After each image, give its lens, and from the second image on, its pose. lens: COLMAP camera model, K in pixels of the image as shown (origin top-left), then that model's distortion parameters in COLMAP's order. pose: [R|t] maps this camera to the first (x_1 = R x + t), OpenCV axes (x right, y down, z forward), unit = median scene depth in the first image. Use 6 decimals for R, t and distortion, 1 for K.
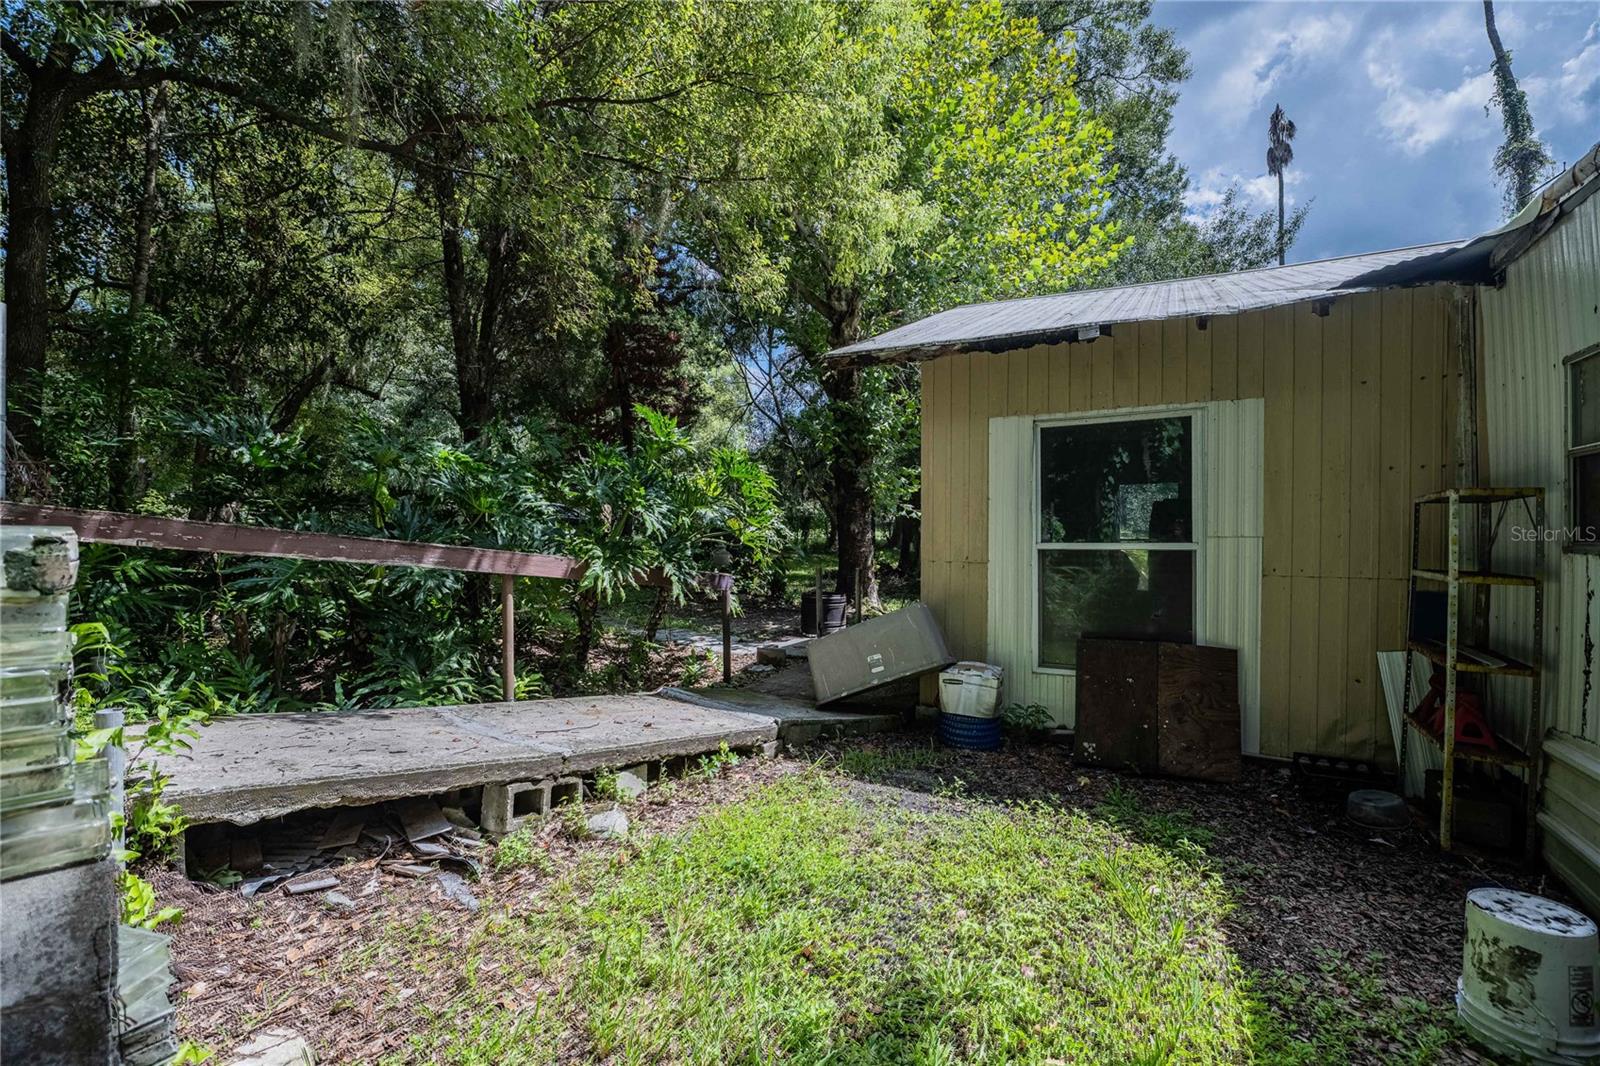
lens RADIAL K [[644.2, 0, 785.8], [0, 644.2, 534.3], [0, 0, 1]] dist [-0.020421, -0.000251]
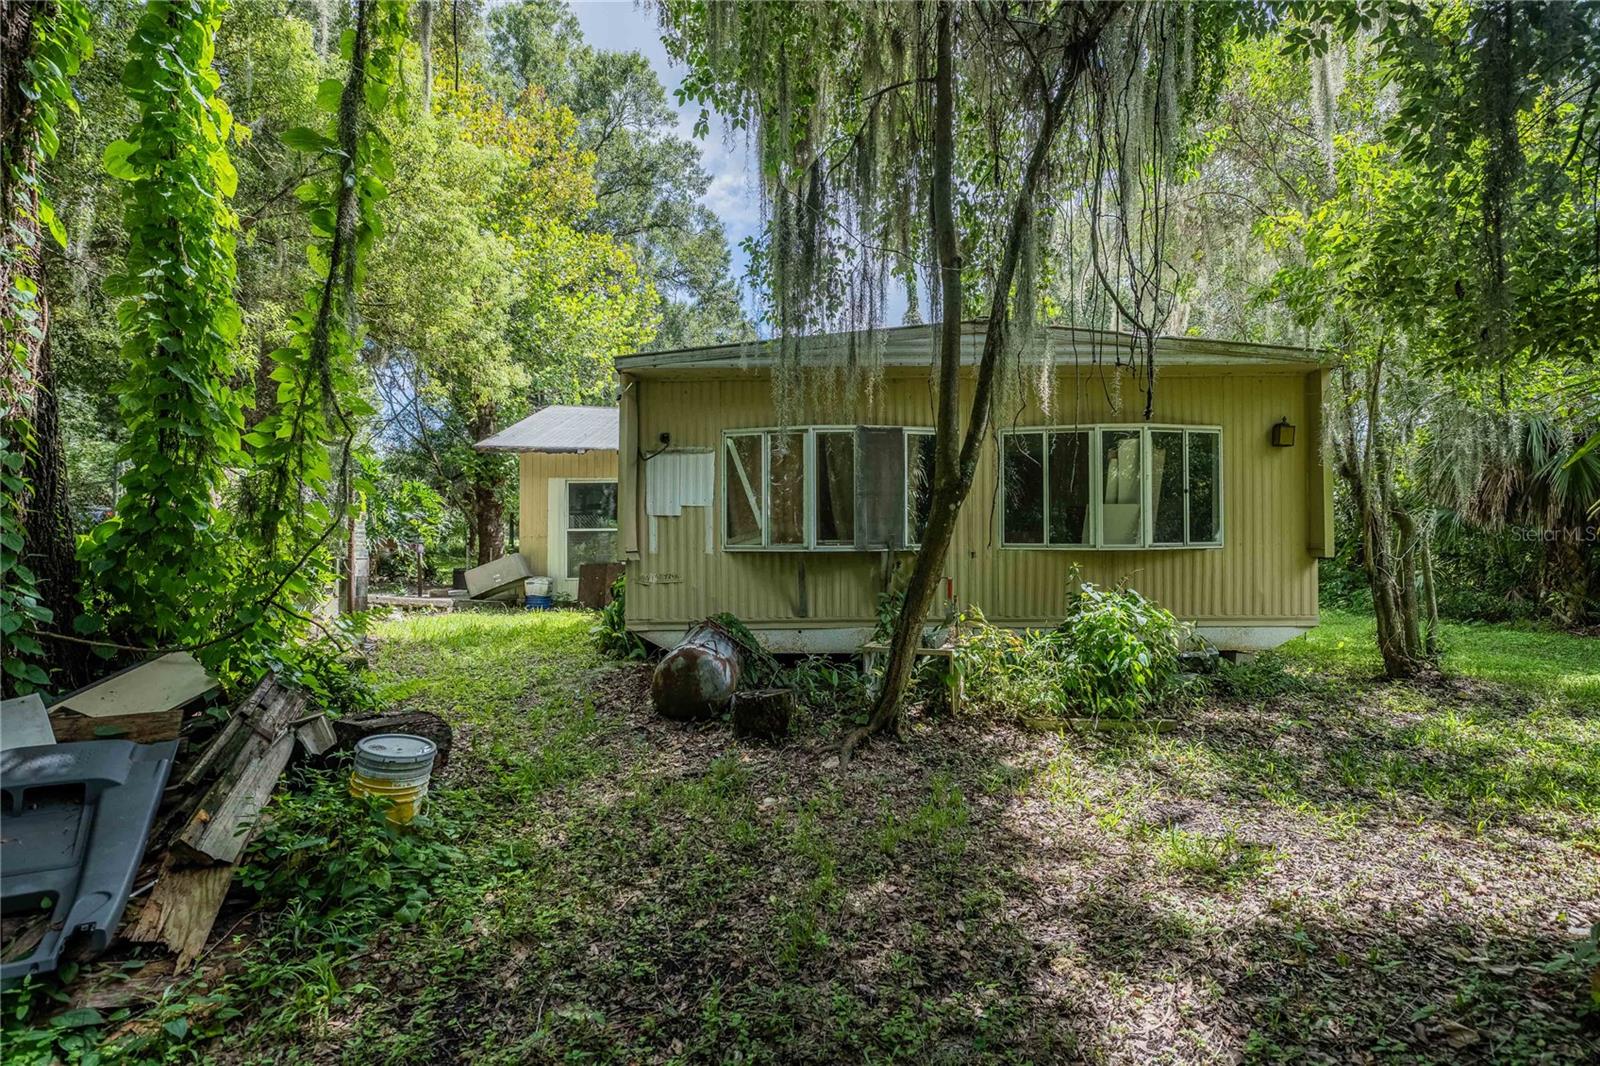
lens RADIAL K [[644.2, 0, 785.8], [0, 644.2, 534.3], [0, 0, 1]] dist [-0.020421, -0.000251]
pose [[0.862450, 0.003773, 0.506127, -0.139087], [0.004263, 0.999883, -0.014717, 0.073356], [-0.506123, 0.014850, 0.862333, -1.571935]]
